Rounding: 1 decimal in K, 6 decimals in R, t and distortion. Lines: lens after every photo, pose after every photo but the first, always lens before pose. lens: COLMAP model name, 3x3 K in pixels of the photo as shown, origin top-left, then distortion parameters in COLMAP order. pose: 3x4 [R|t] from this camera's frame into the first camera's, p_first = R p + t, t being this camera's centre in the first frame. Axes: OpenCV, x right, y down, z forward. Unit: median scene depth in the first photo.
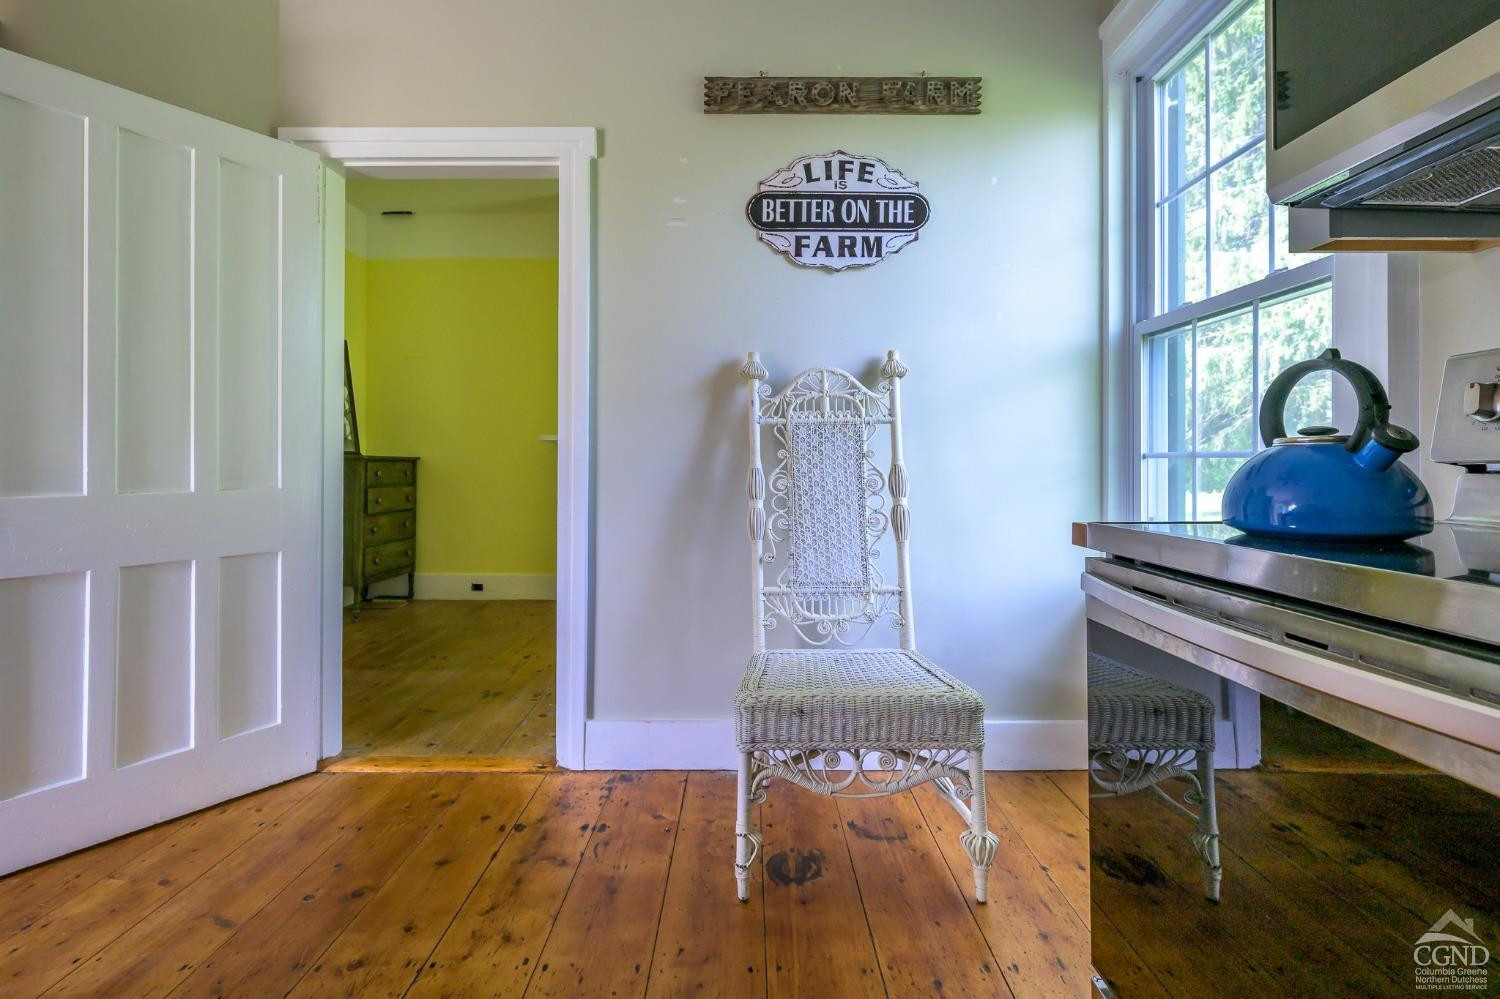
lens RADIAL K [[607.1, 0, 749.6], [0, 607.1, 500.4], [0, 0, 1]] dist [-0.001238, -0.000083]
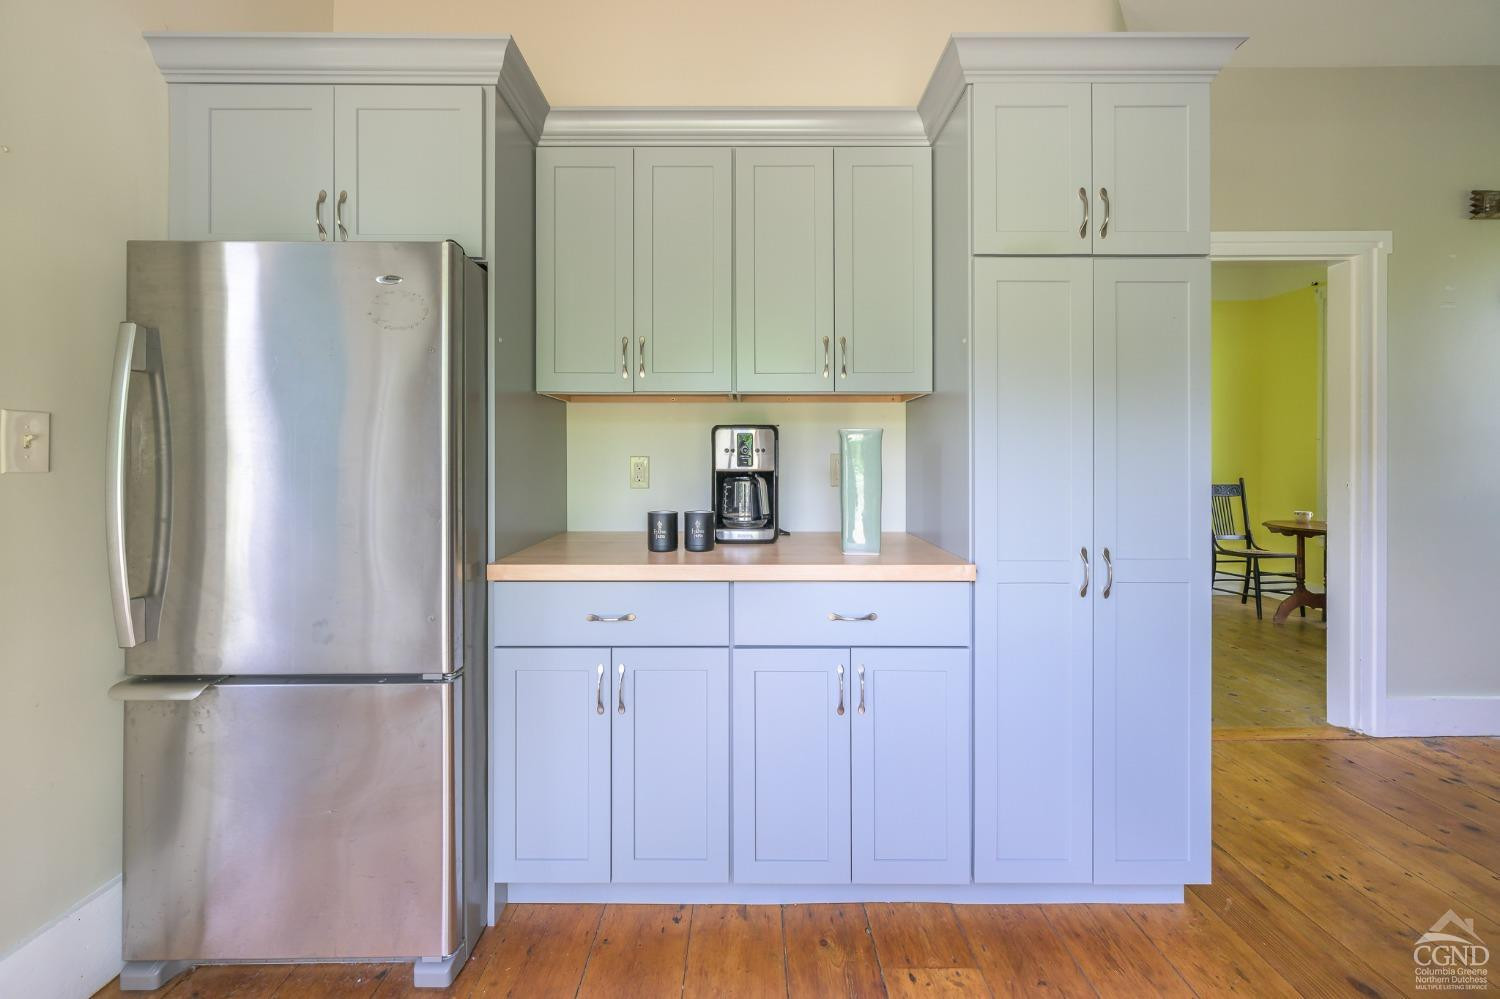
lens RADIAL K [[586.2, 0, 747.6], [0, 586.2, 473.3], [0, 0, 1]] dist [0.001008, -0.000340]
pose [[0.999914, -0.000754, 0.013066, -1.752233], [0.000809, 0.999991, -0.004227, -0.109918], [-0.013063, 0.004237, 0.999906, -0.228409]]
